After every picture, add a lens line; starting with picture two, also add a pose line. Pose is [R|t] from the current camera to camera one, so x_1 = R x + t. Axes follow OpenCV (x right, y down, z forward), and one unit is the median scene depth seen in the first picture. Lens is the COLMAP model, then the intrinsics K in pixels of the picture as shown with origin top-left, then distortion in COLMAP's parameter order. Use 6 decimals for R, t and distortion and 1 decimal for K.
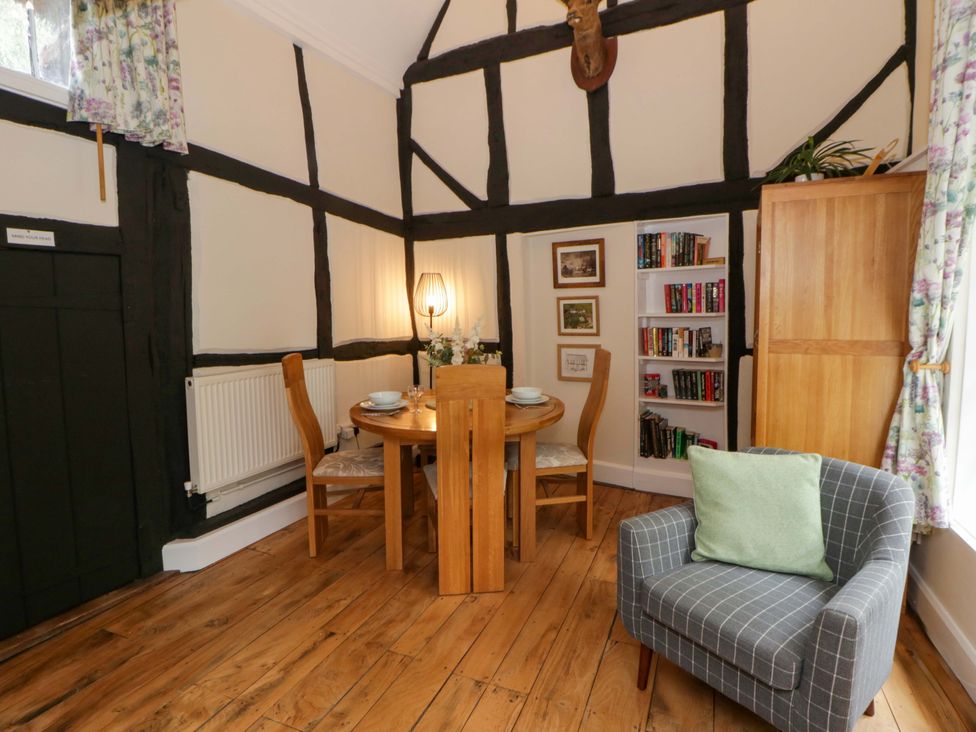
lens RADIAL K [[504.5, 0, 504.1], [0, 504.5, 350.0], [0, 0, 1]] dist [-0.006819, -0.006913]
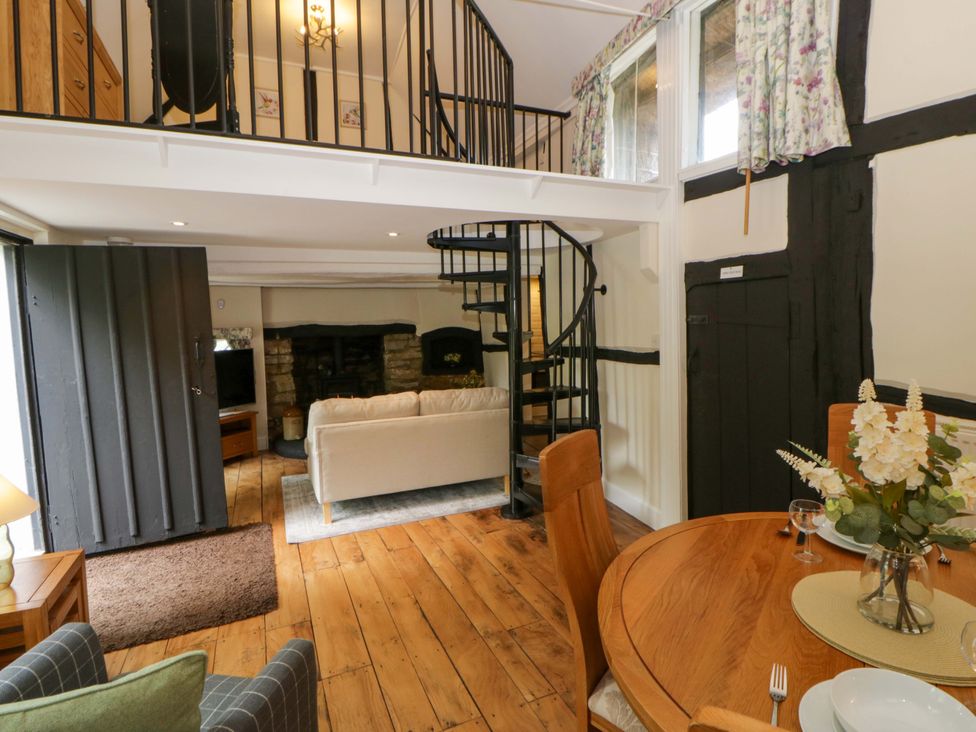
lens RADIAL K [[505.1, 0, 504.7], [0, 505.1, 343.5], [0, 0, 1]] dist [-0.007291, -0.005497]
pose [[-0.666649, 0.067917, -0.742271, 0.291119], [-0.029641, 0.992637, 0.117447, -0.102971], [0.744782, 0.100298, -0.659727, 0.854307]]
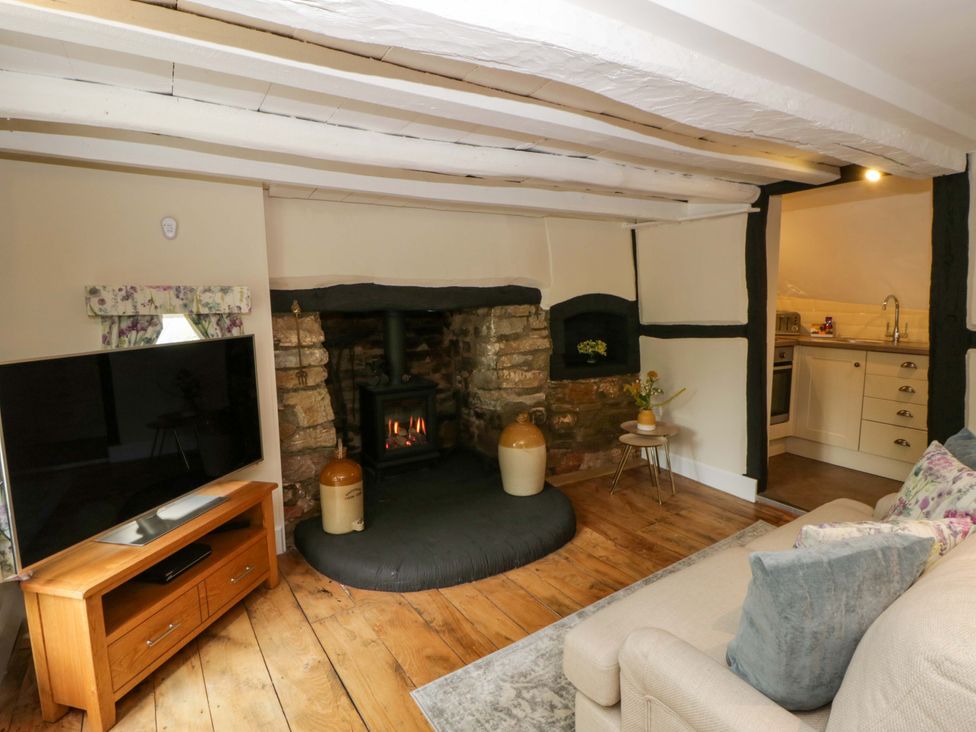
lens RADIAL K [[505.1, 0, 500.2], [0, 505.1, 354.6], [0, 0, 1]] dist [-0.007291, -0.005497]
pose [[-0.534322, 0.122519, -0.836355, 0.029172], [-0.048610, 0.983348, 0.175108, 0.016132], [0.843882, 0.134220, -0.519469, -0.172517]]
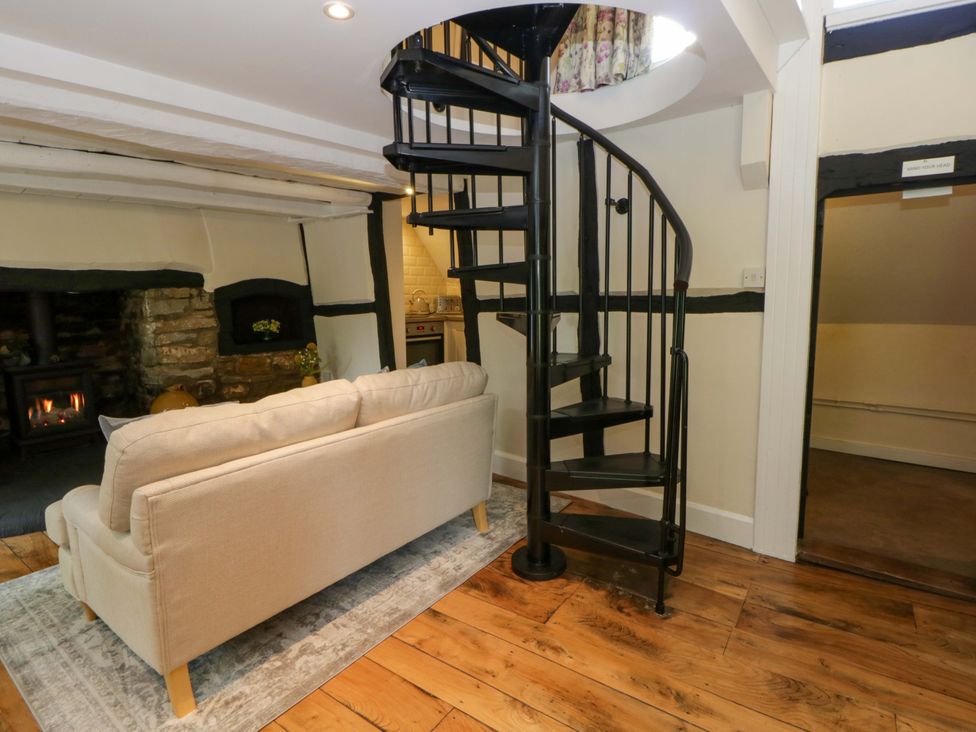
lens RADIAL K [[505.1, 0, 503.7], [0, 505.1, 357.2], [0, 0, 1]] dist [-0.007291, -0.005497]
pose [[-0.208448, 0.151539, -0.966222, 0.098280], [-0.065858, 0.983506, 0.168457, 0.010006], [0.975814, 0.098748, -0.195030, 0.259835]]
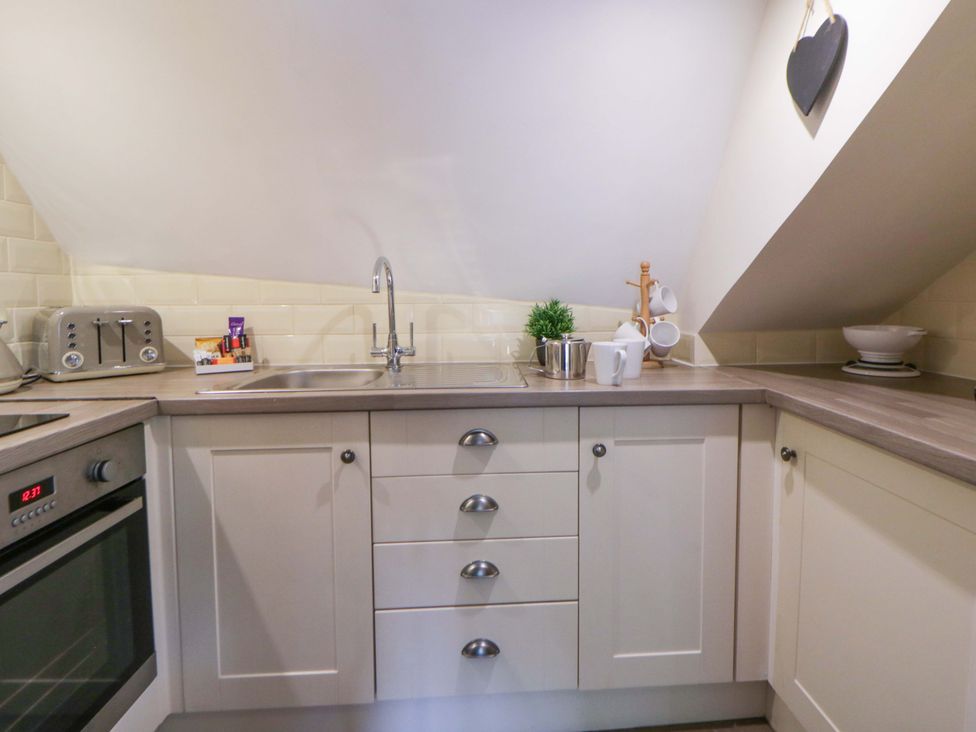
lens RADIAL K [[526.6, 0, 512.5], [0, 526.6, 336.7], [0, 0, 1]] dist [-0.002350, -0.009079]
pose [[0.513123, 0.088292, -0.853762, -0.883759], [-0.071828, 0.995623, 0.059793, 0.072061], [0.855305, 0.030643, 0.517219, -0.179347]]
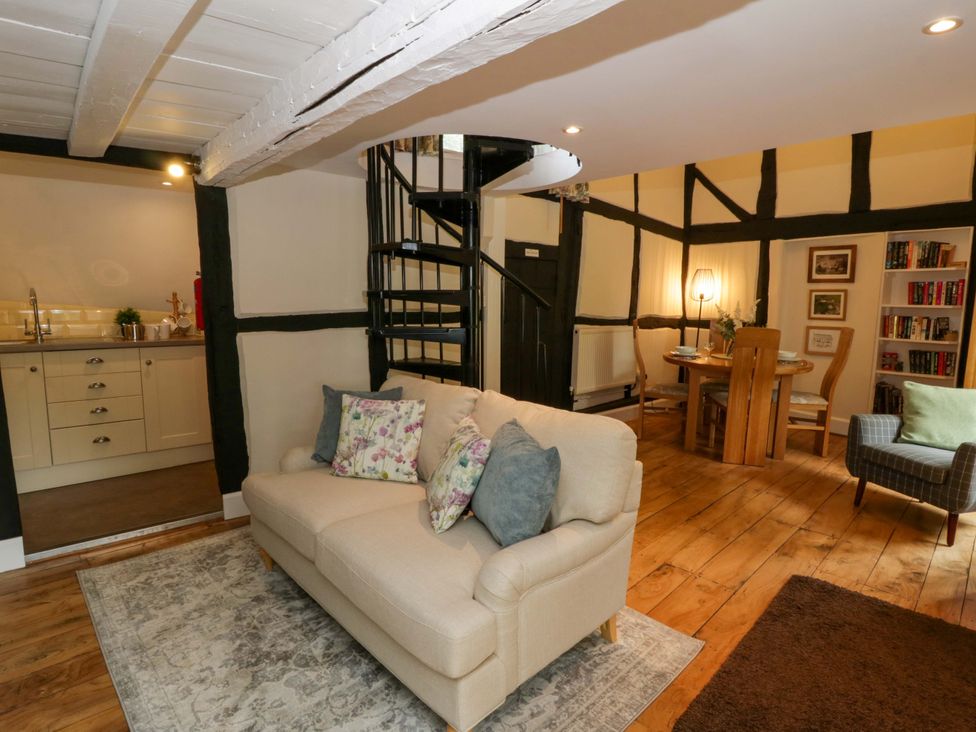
lens RADIAL K [[526.6, 0, 496.3], [0, 526.6, 363.8], [0, 0, 1]] dist [-0.002350, -0.009079]
pose [[0.923445, 0.080584, -0.375175, -0.132709], [-0.064055, 0.996354, 0.056344, 0.069541], [0.378348, -0.027998, 0.925240, -0.636388]]
